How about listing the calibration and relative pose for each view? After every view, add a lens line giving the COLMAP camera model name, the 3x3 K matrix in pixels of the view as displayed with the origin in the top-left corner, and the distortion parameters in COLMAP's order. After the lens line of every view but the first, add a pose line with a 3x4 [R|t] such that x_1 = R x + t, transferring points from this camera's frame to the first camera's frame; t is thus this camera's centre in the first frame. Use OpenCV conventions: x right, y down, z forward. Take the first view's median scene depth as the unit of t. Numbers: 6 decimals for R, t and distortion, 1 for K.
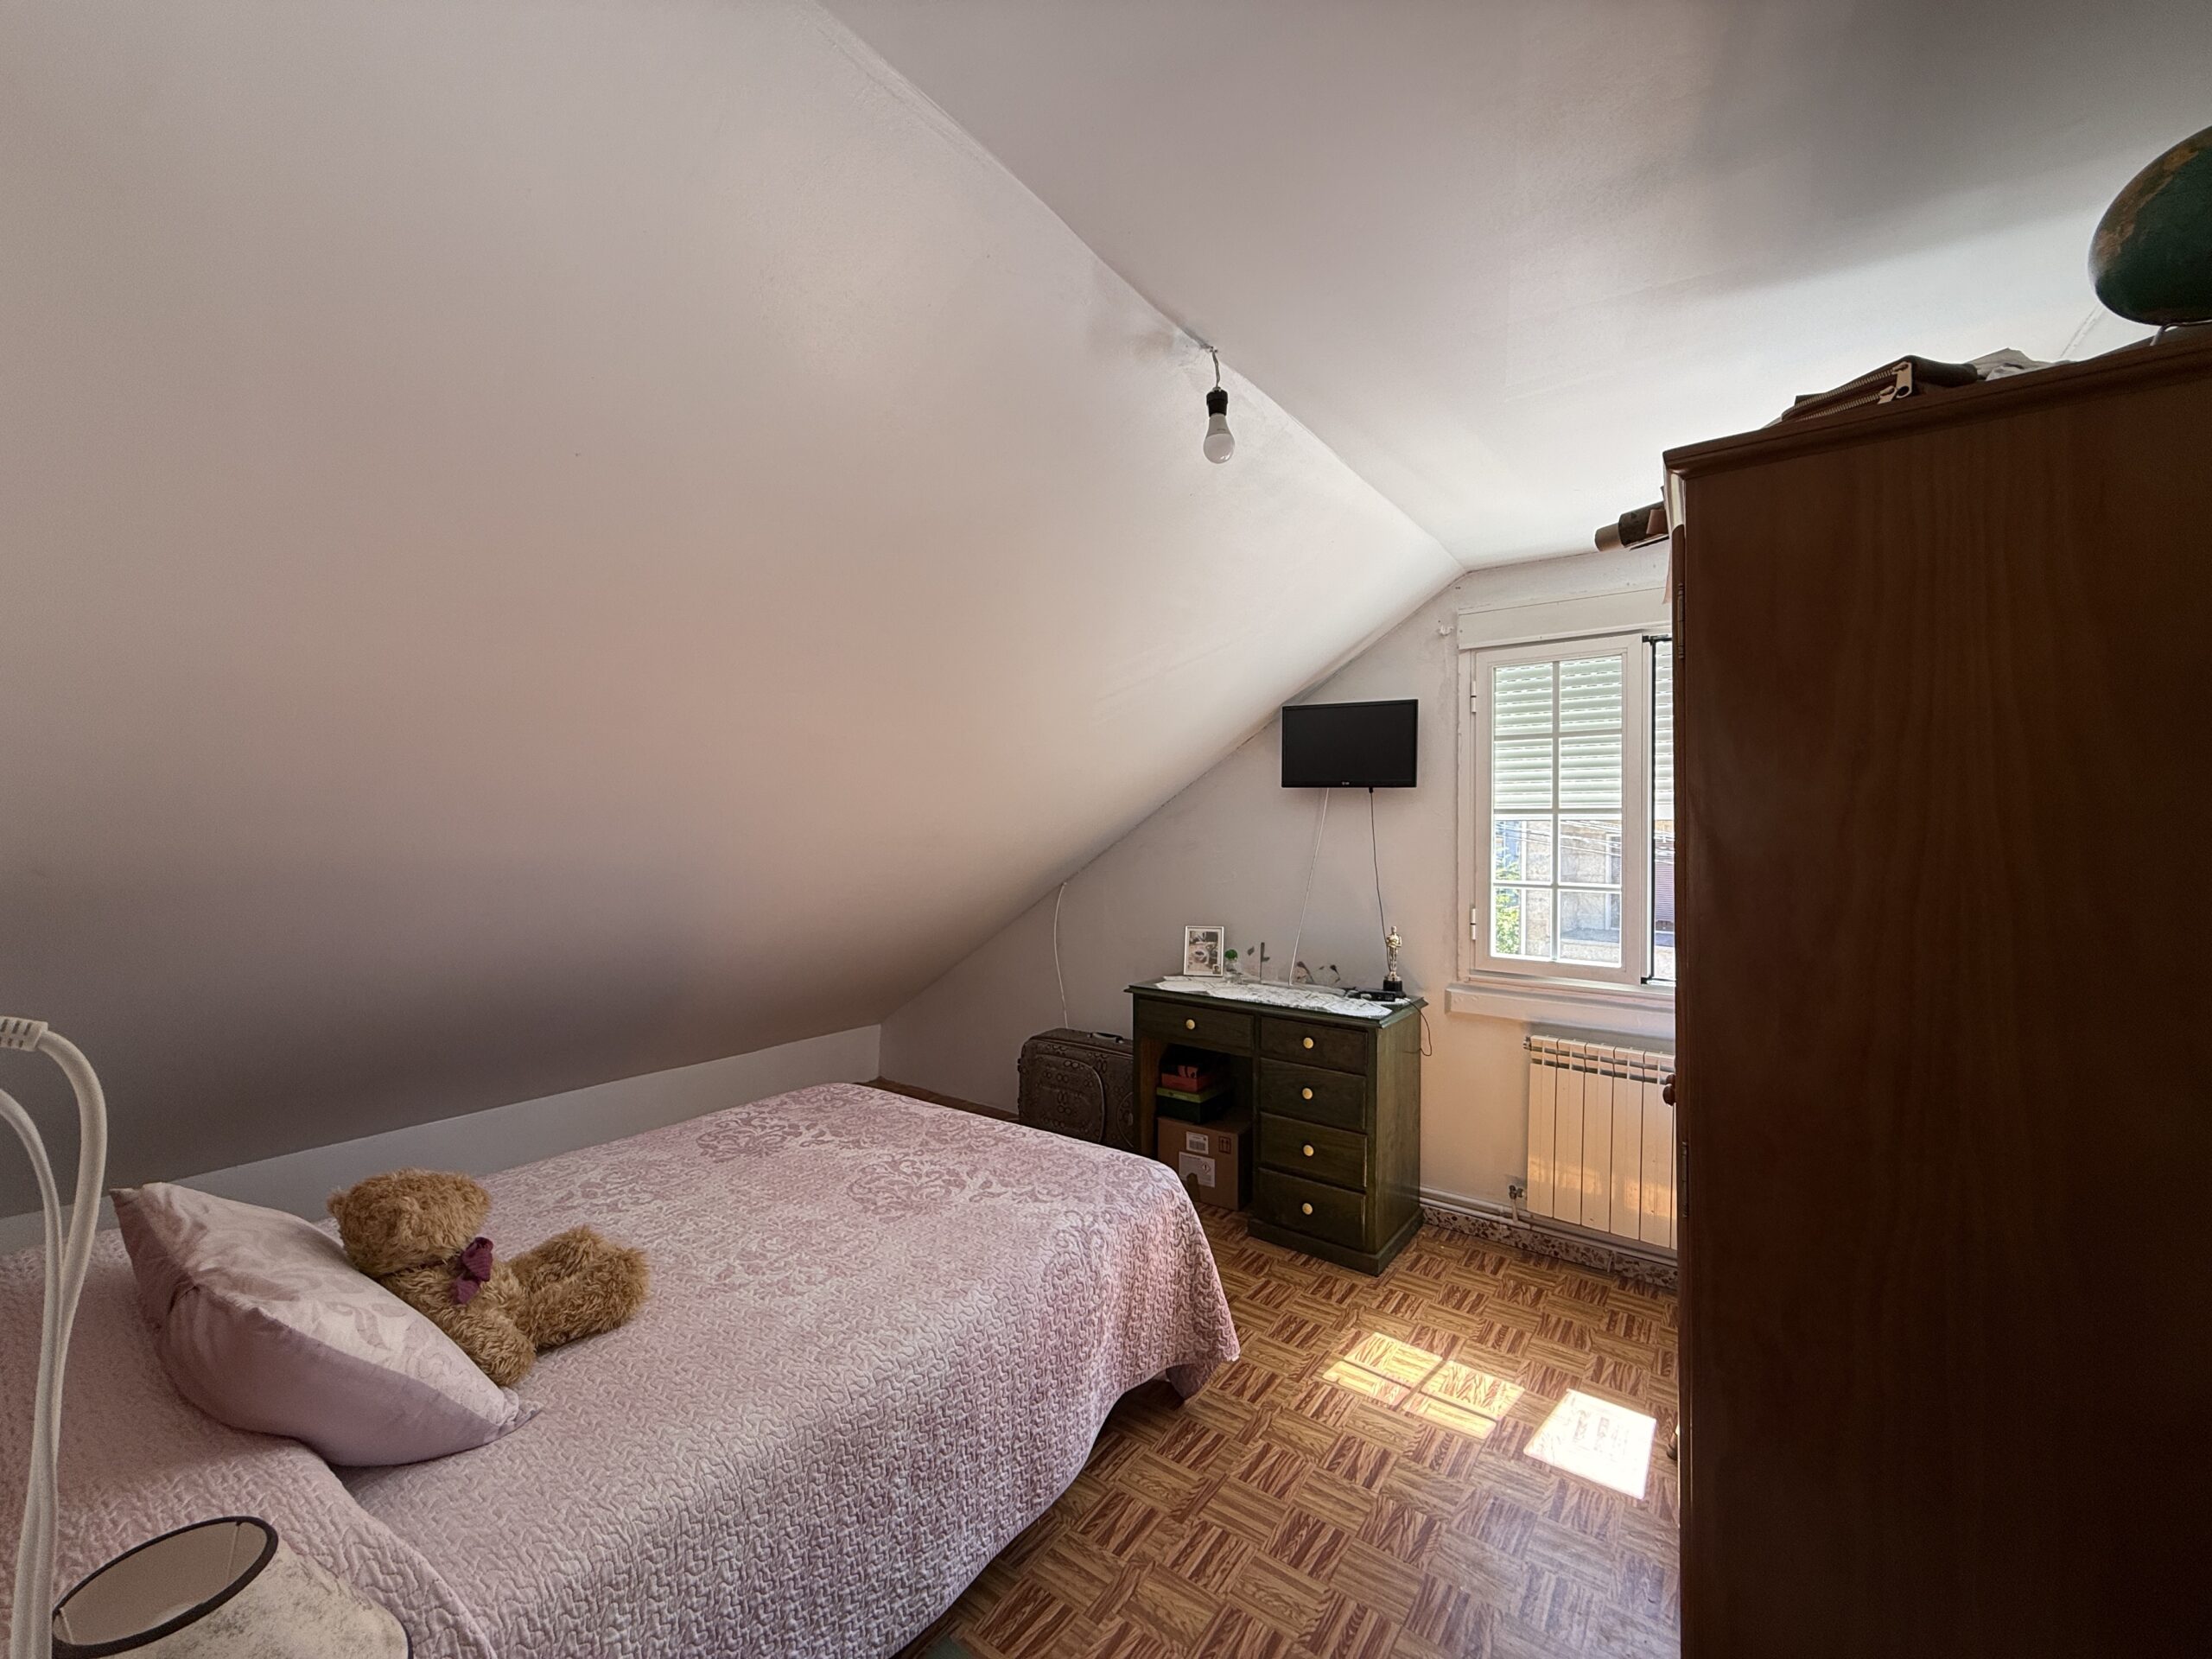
lens RADIAL K [[879.5, 0, 1102.6], [0, 879.5, 830.7], [0, 0, 1]] dist [-0.000513, 0.000133]
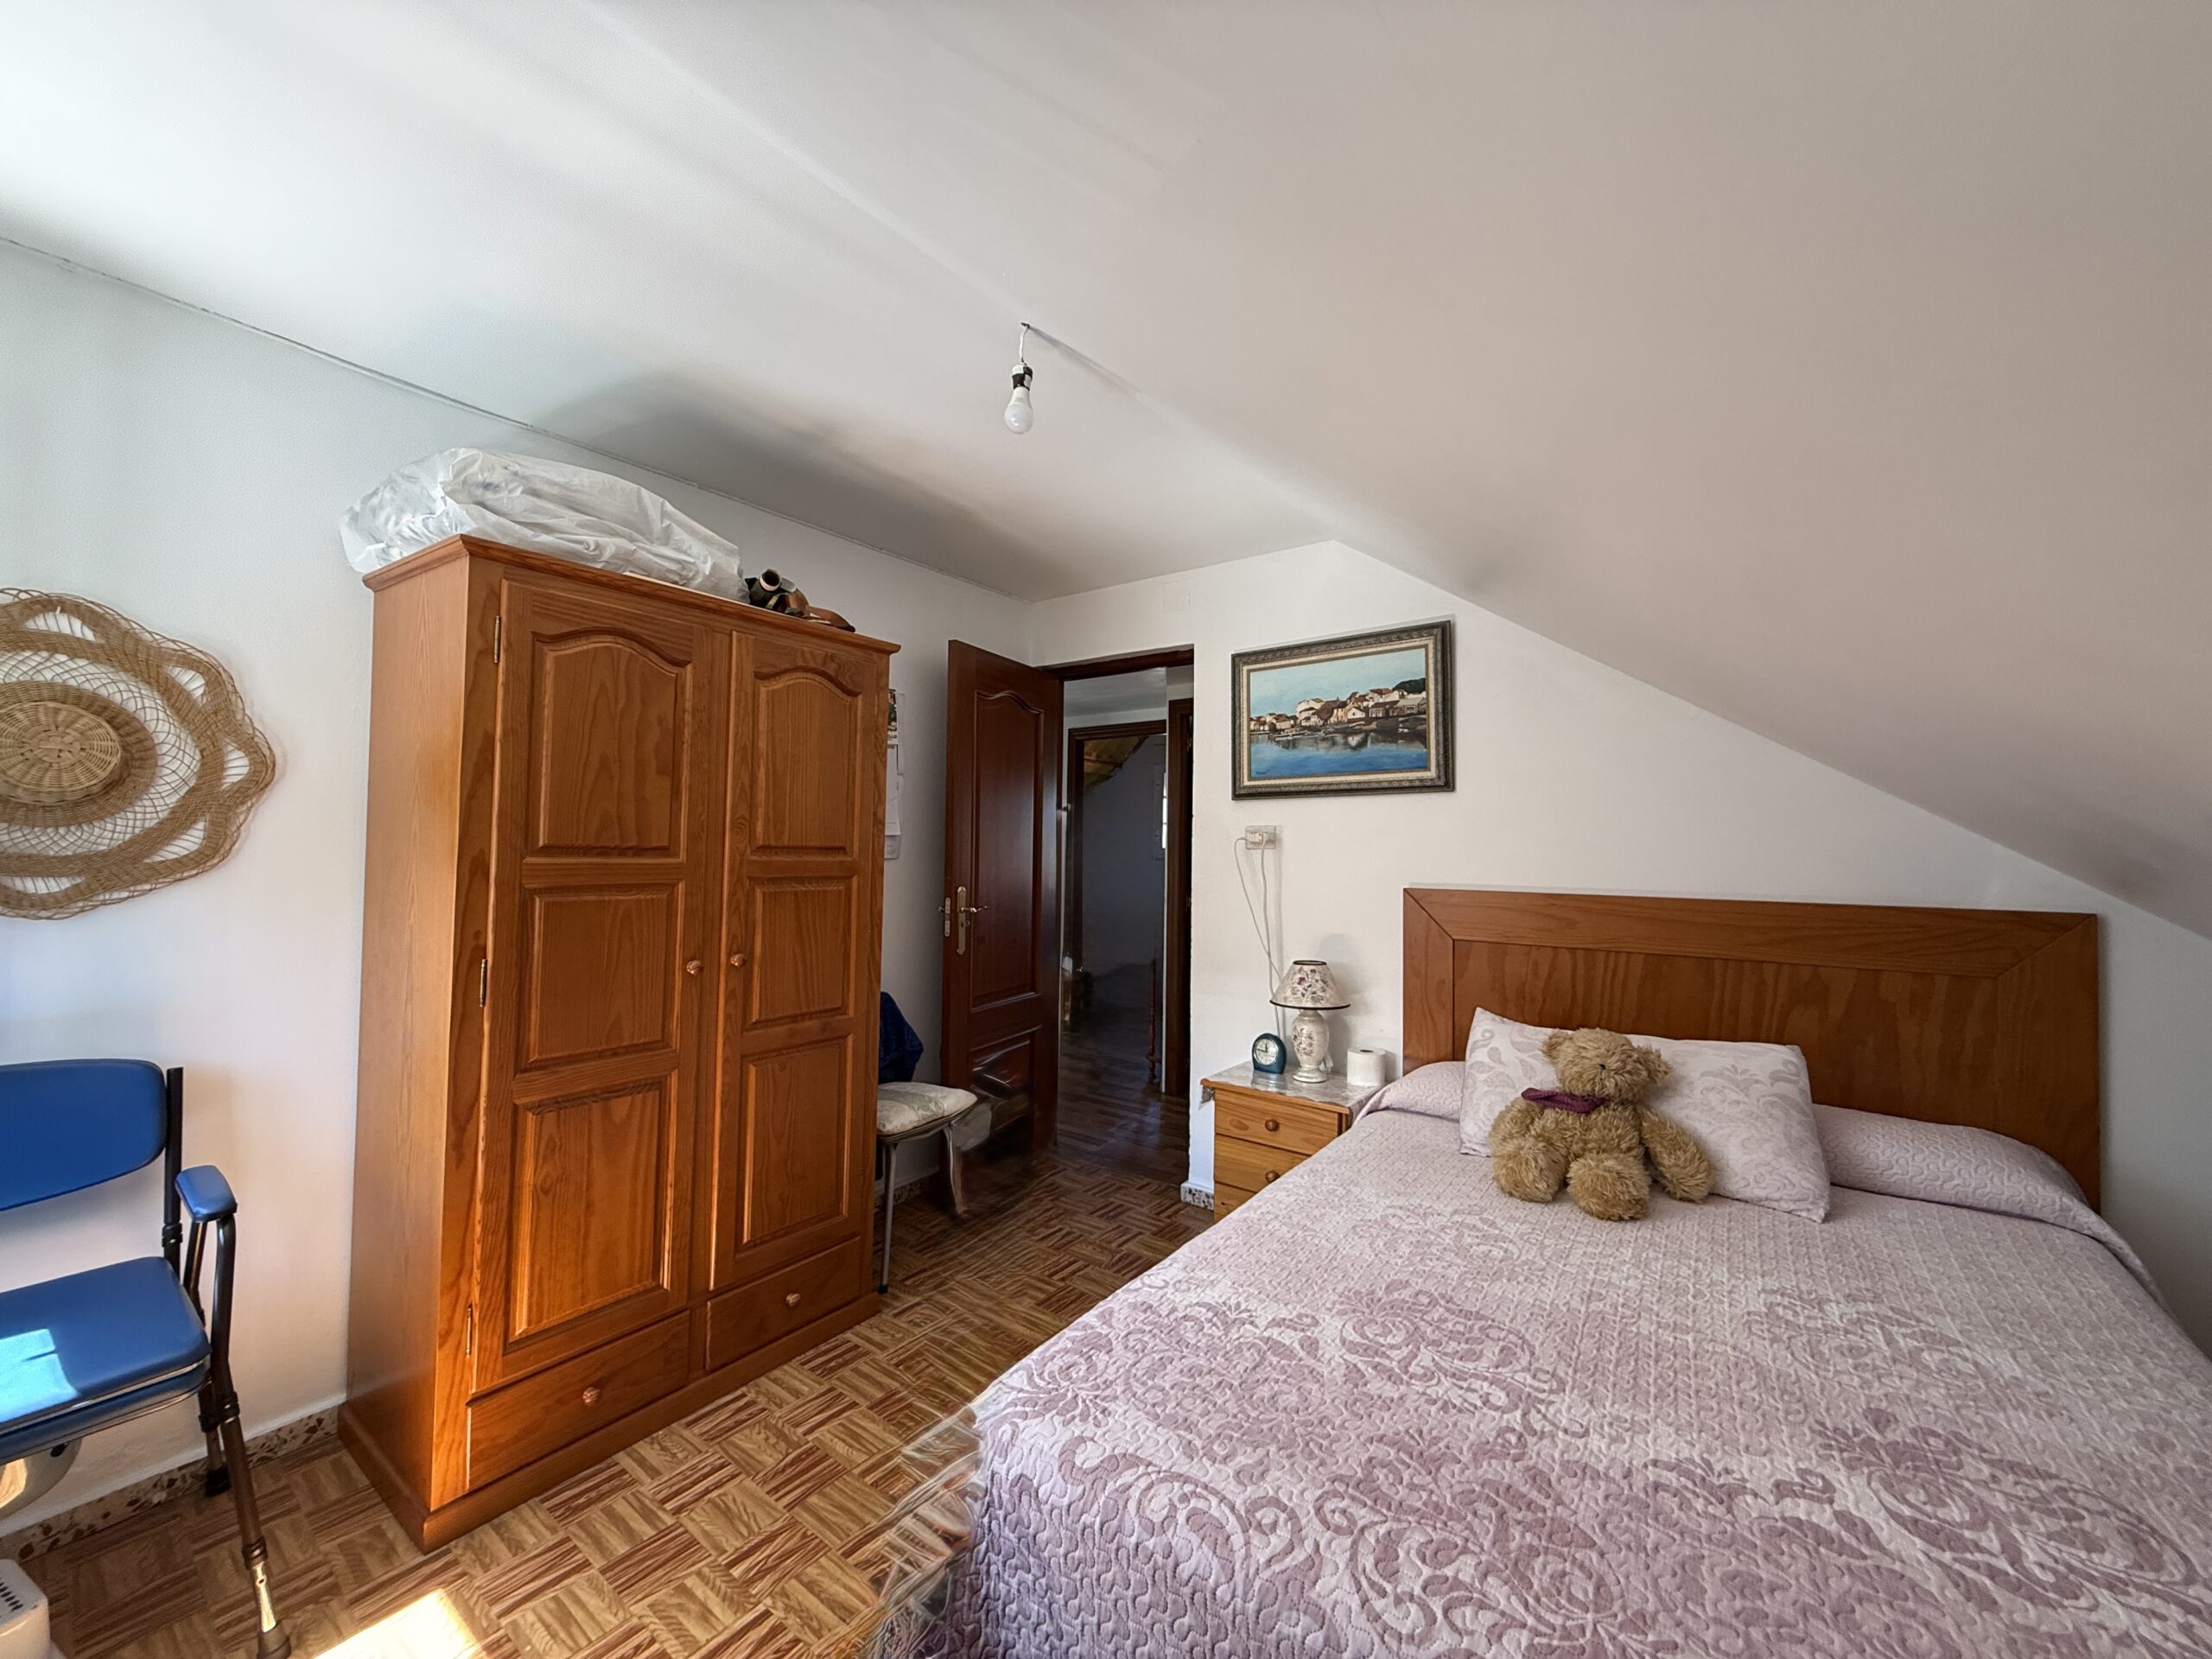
lens RADIAL K [[879.5, 0, 1102.6], [0, 879.5, 830.7], [0, 0, 1]] dist [-0.000513, 0.000133]
pose [[-0.999830, -0.016041, 0.009145, 0.009915], [-0.016164, 0.999778, -0.013550, 0.058347], [-0.008925, -0.013695, -0.999866, 1.564182]]
